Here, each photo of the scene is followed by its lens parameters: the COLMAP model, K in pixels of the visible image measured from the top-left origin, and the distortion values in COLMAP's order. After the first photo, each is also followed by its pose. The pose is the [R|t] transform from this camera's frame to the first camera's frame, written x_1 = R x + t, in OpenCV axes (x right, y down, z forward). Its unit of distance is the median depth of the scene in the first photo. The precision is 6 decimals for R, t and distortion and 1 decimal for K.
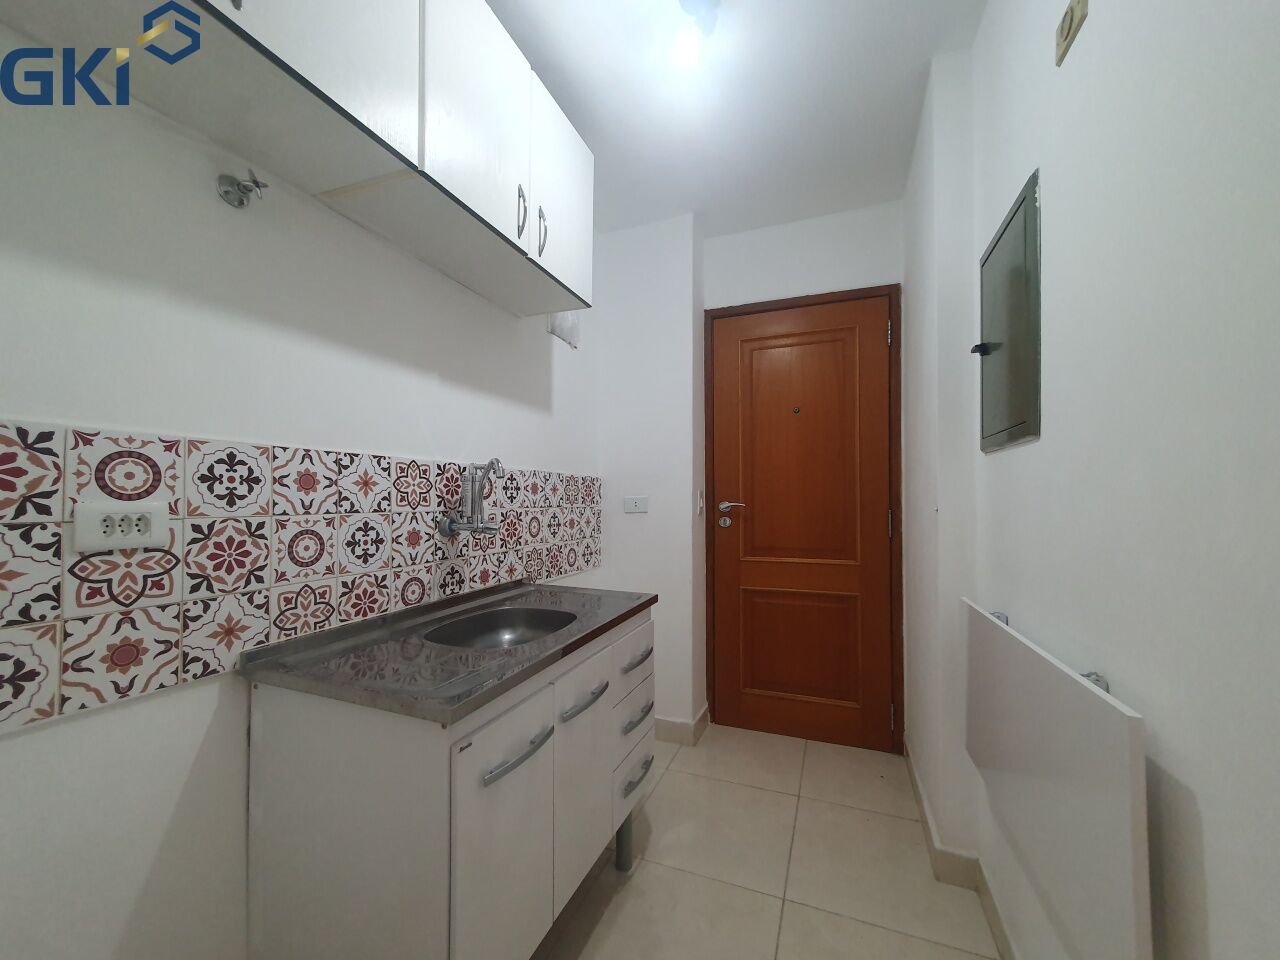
lens RADIAL K [[503.8, 0, 630.9], [0, 503.8, 473.9], [0, 0, 1]] dist [0.000129, -0.001232]
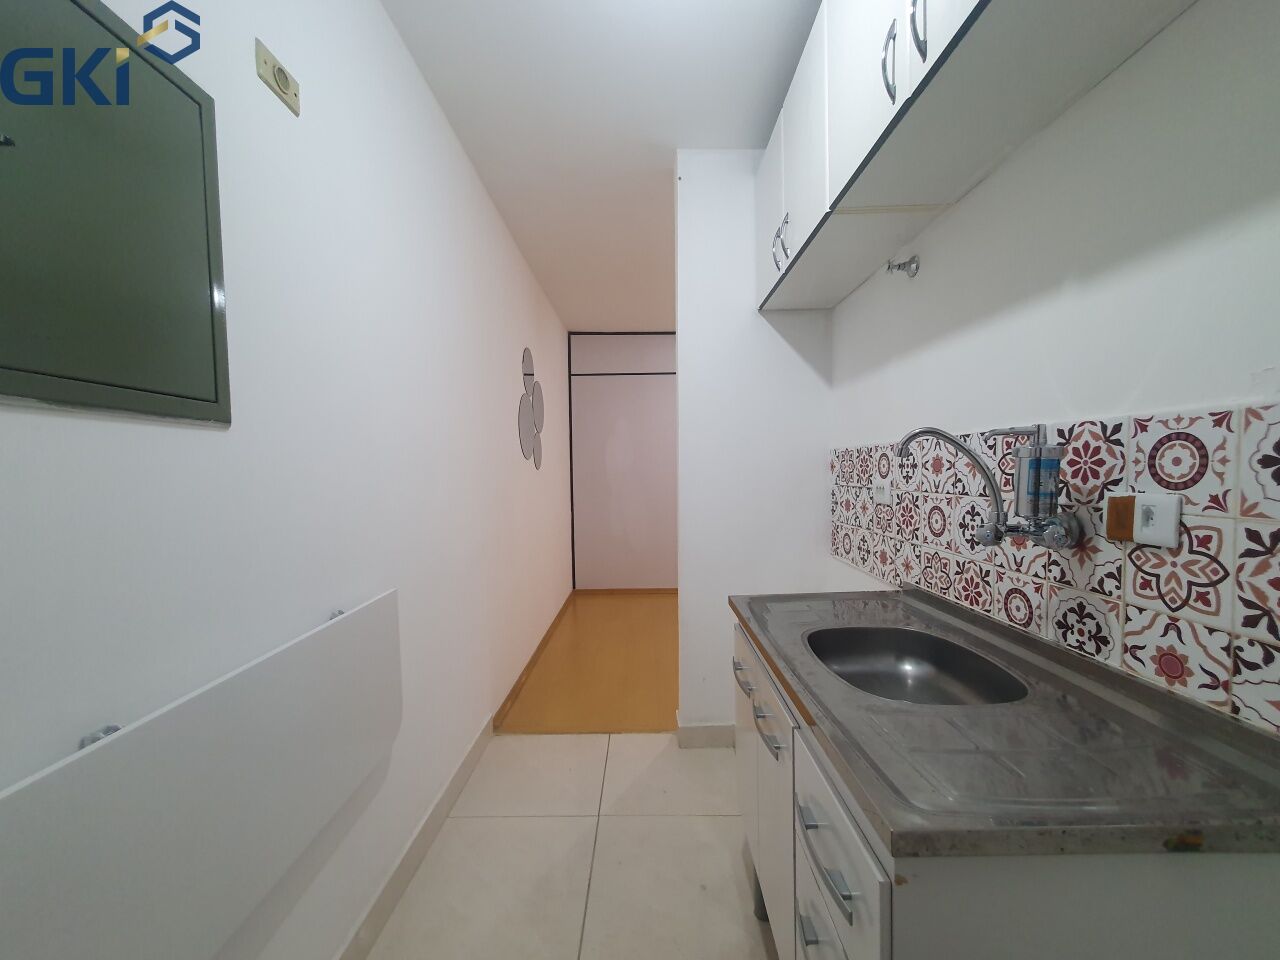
lens RADIAL K [[503.8, 0, 641.5], [0, 503.8, 492.9], [0, 0, 1]] dist [0.000129, -0.001232]
pose [[-0.927899, -0.000356, -0.372831, 0.370522], [-0.000508, 1.000000, 0.000311, 0.066421], [0.372831, 0.000478, -0.927899, 1.526065]]
